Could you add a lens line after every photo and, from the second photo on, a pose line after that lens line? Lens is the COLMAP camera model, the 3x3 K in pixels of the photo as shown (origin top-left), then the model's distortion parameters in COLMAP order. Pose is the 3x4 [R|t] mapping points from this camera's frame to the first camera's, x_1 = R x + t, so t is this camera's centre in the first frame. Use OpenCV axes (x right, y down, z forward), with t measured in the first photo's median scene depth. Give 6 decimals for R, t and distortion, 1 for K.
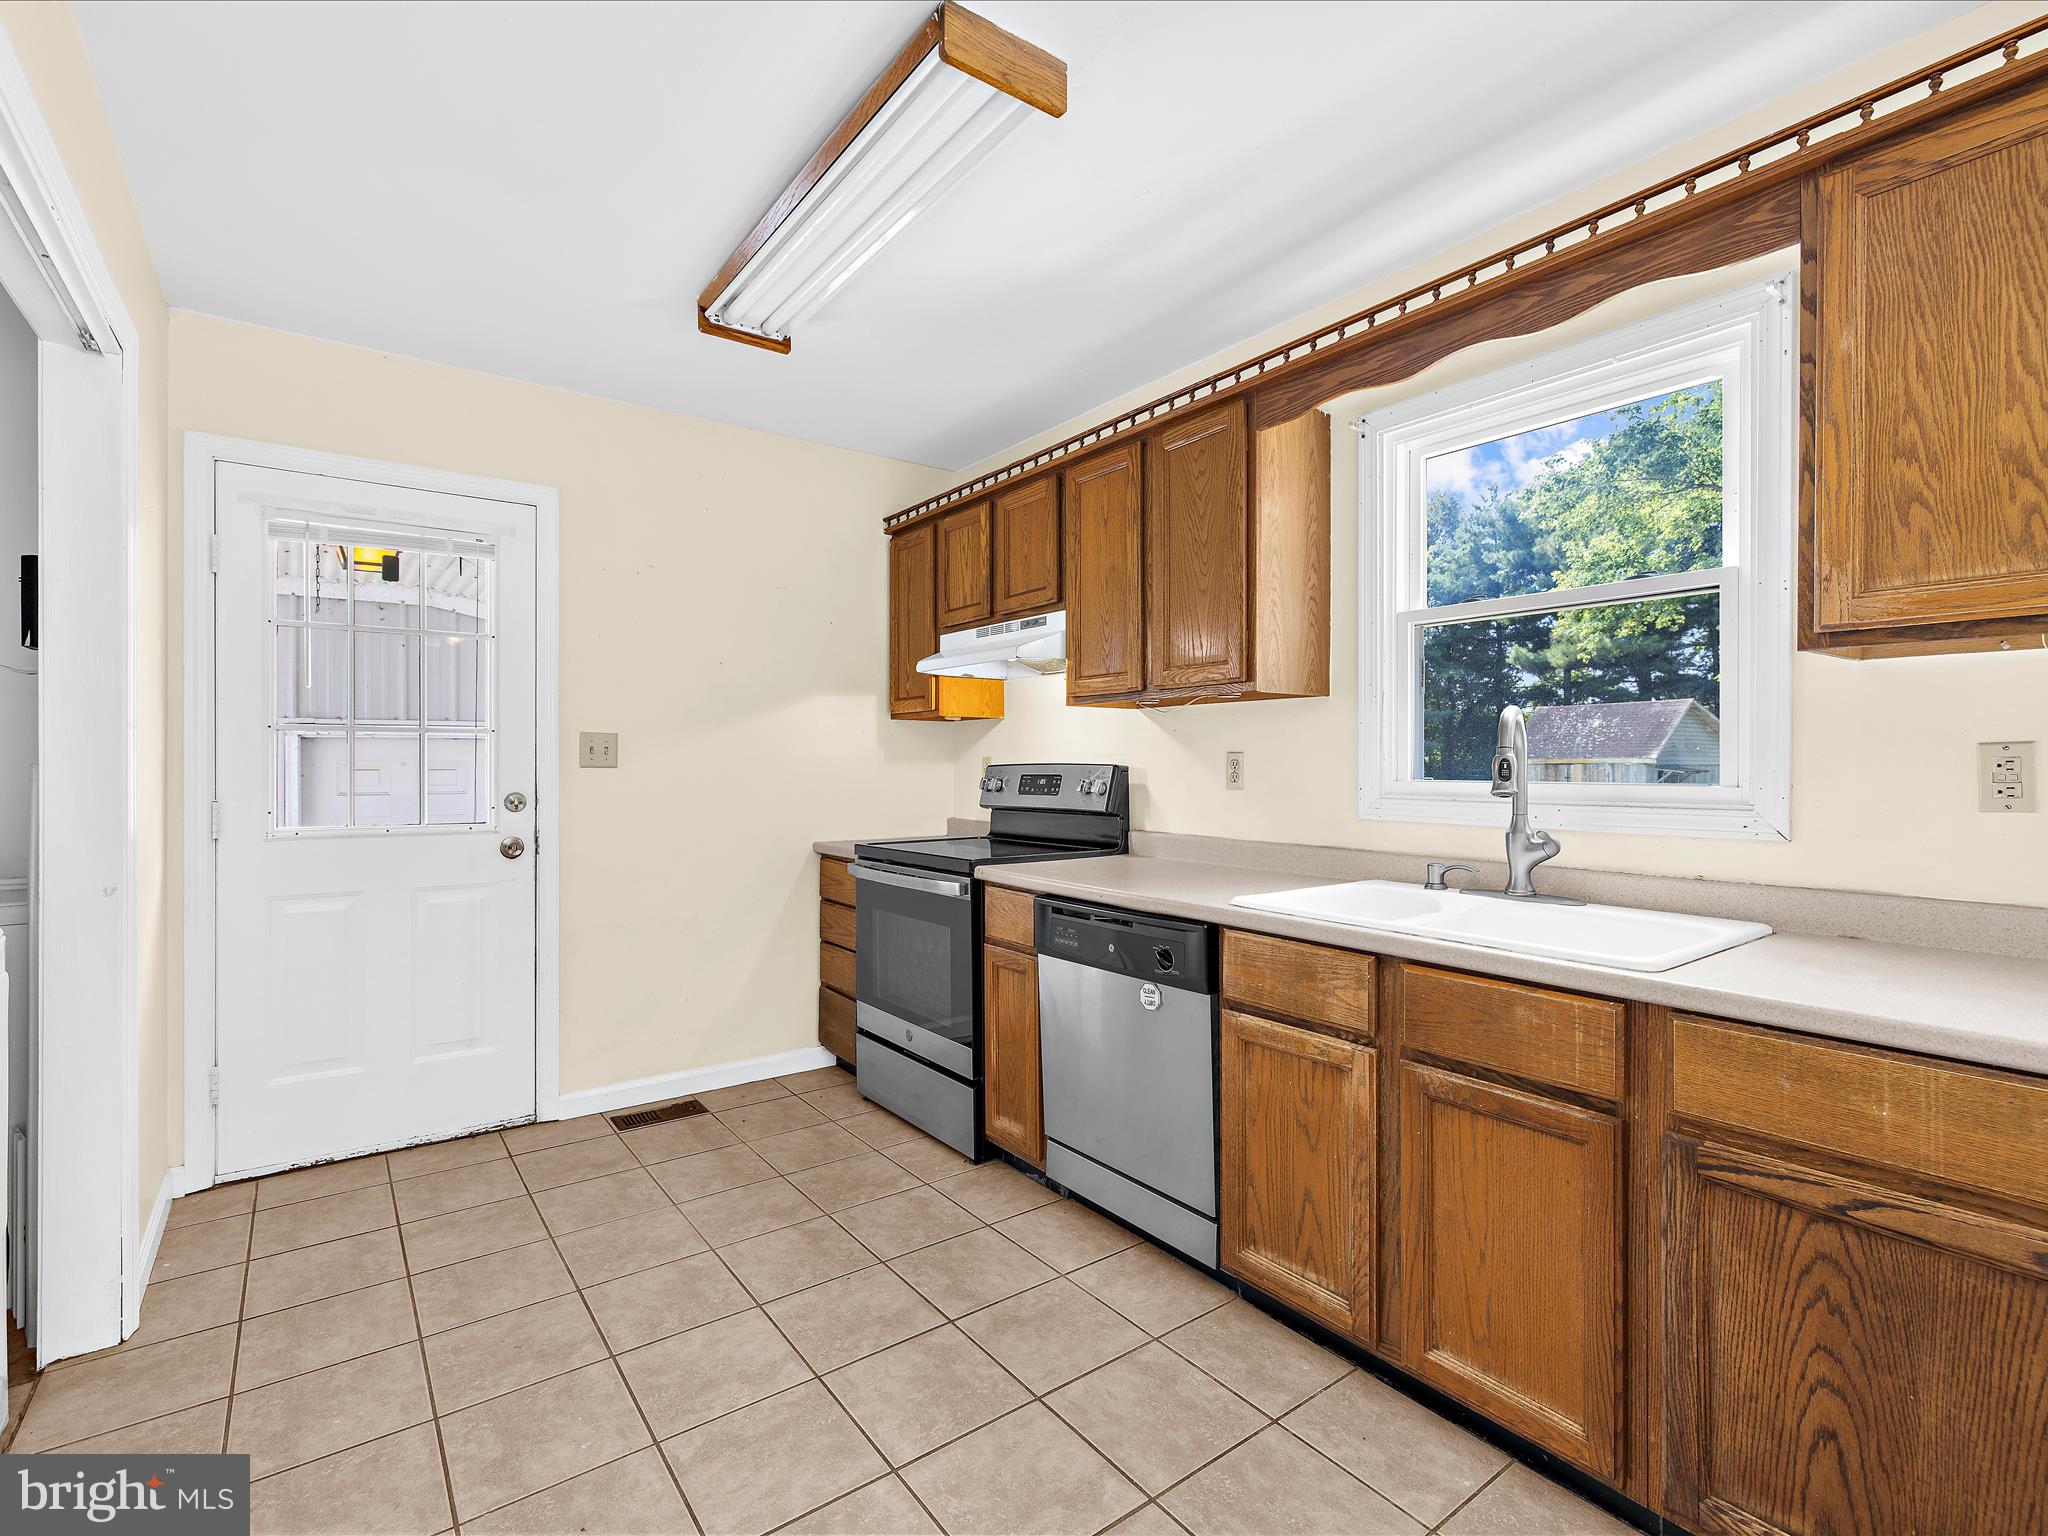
lens RADIAL K [[967.5, 0, 1015.4], [0, 967.5, 765.2], [0, 0, 1]] dist [0.000087, -0.000279]
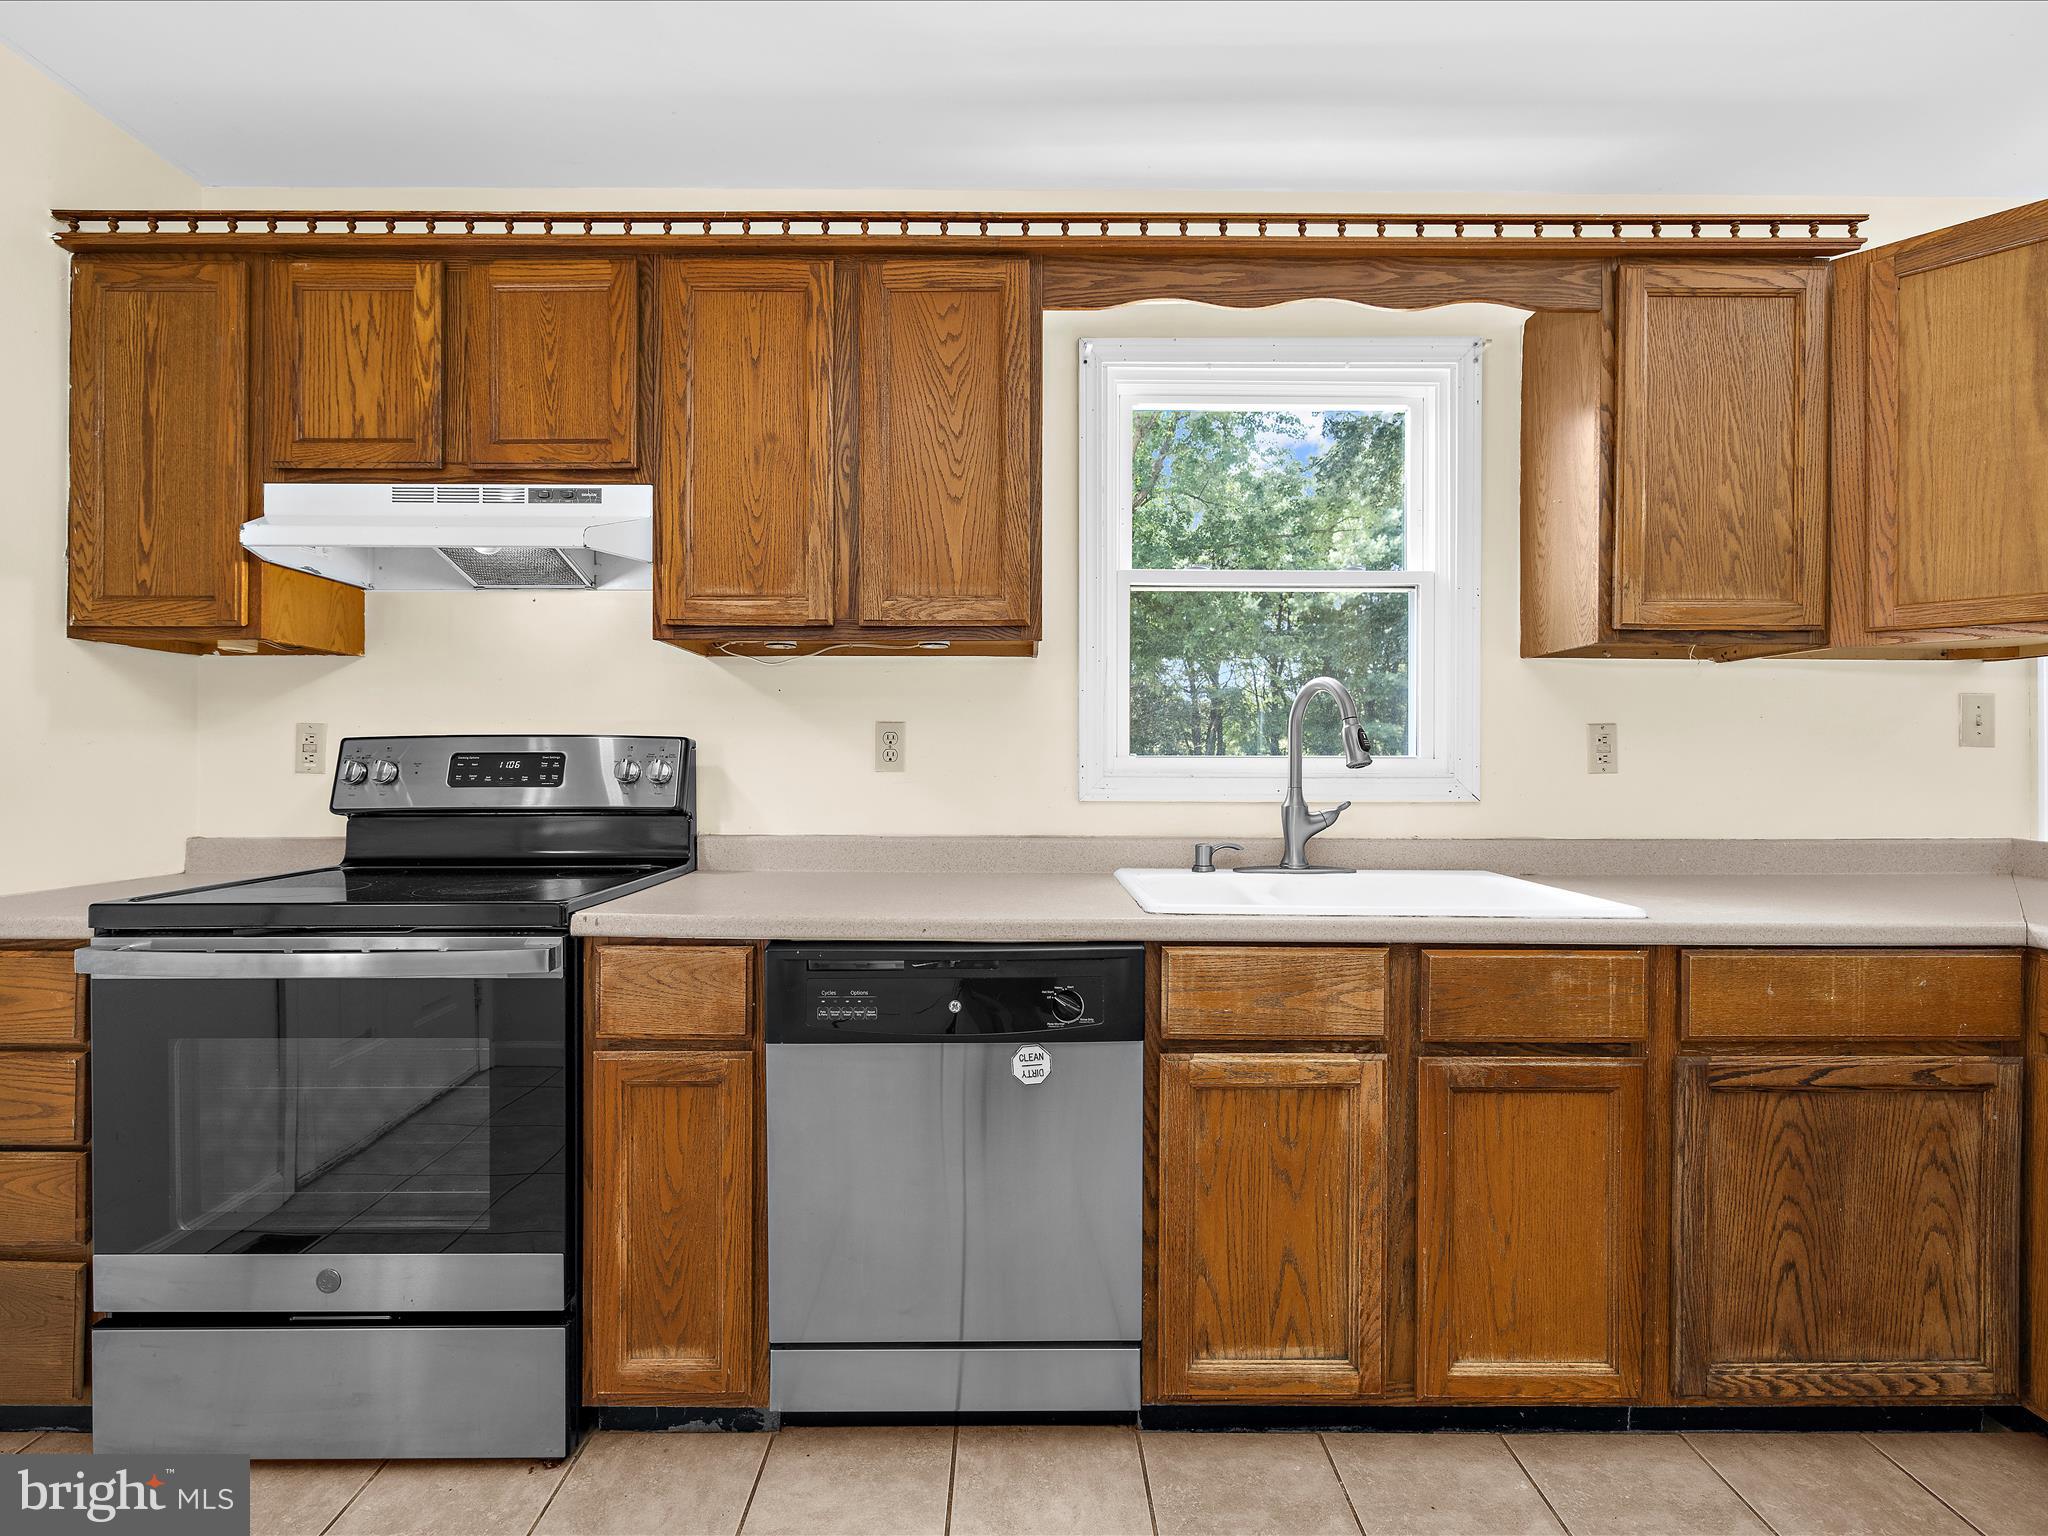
lens RADIAL K [[977.7, 0, 1022.3], [0, 977.7, 758.2], [0, 0, 1]] dist [-0.001082, 0.000520]
pose [[0.584513, 0.007060, 0.811354, -0.507257], [-0.000954, 0.999967, -0.008014, 0.031710], [-0.811384, 0.003910, 0.584500, 0.704838]]
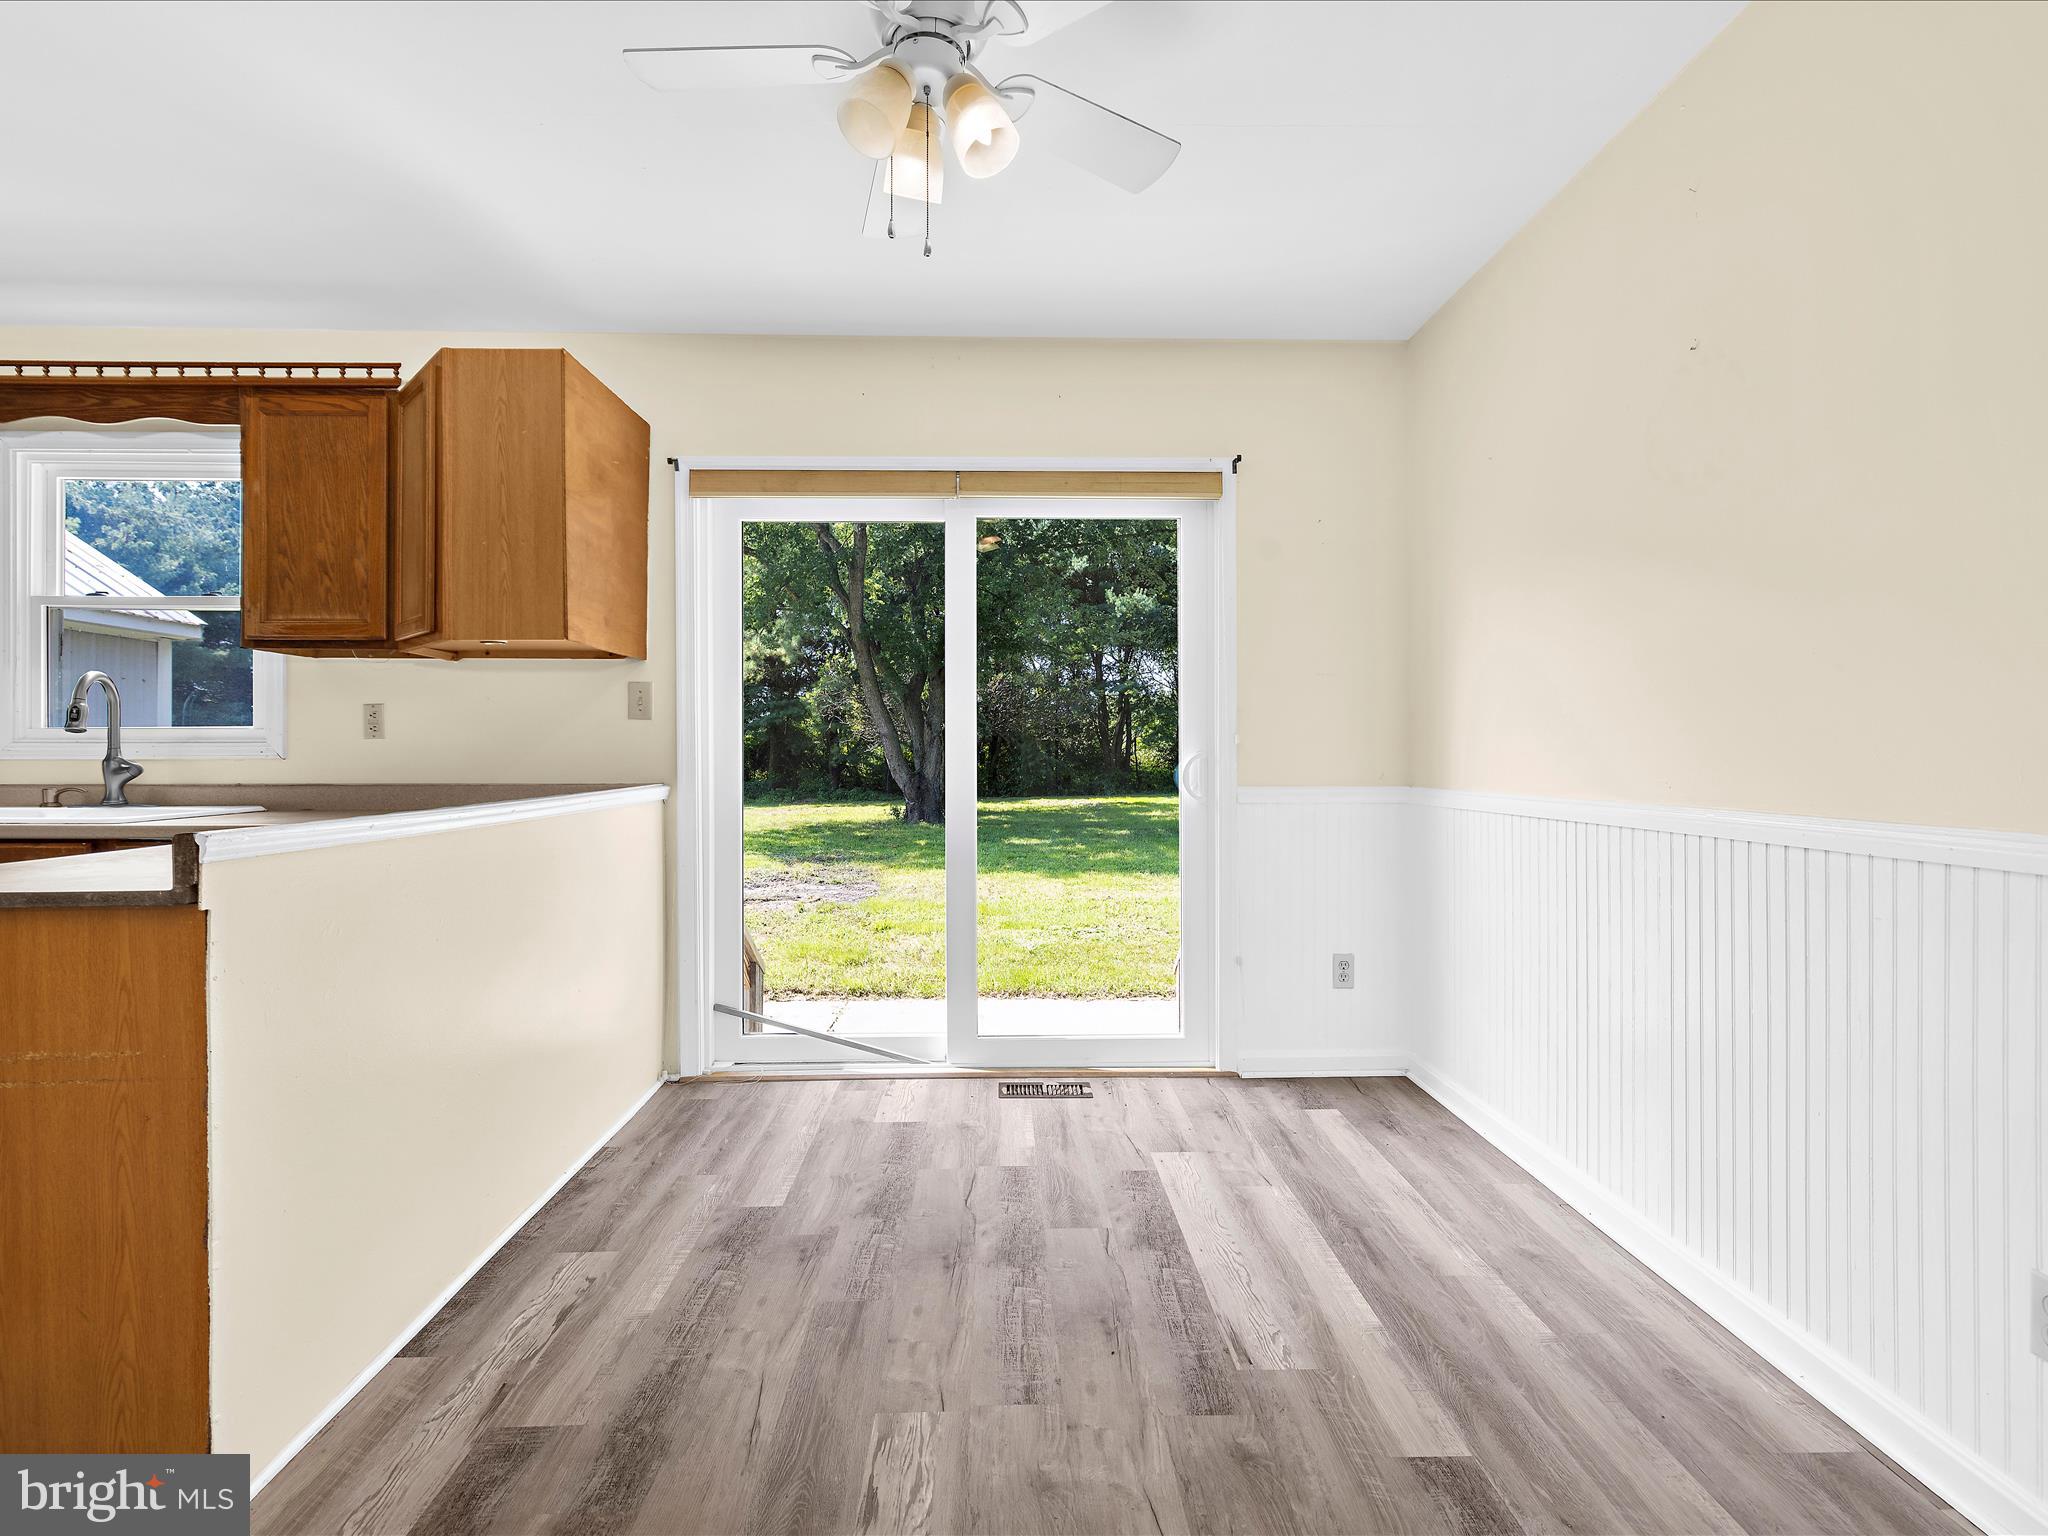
lens RADIAL K [[977.7, 0, 1022.3], [0, 977.7, 758.2], [0, 0, 1]] dist [-0.001082, 0.000520]
pose [[0.569767, -0.000451, 0.821806, 0.108223], [0.001946, 0.999998, -0.000801, 0.076202], [-0.821804, 0.002056, 0.569766, -1.028020]]
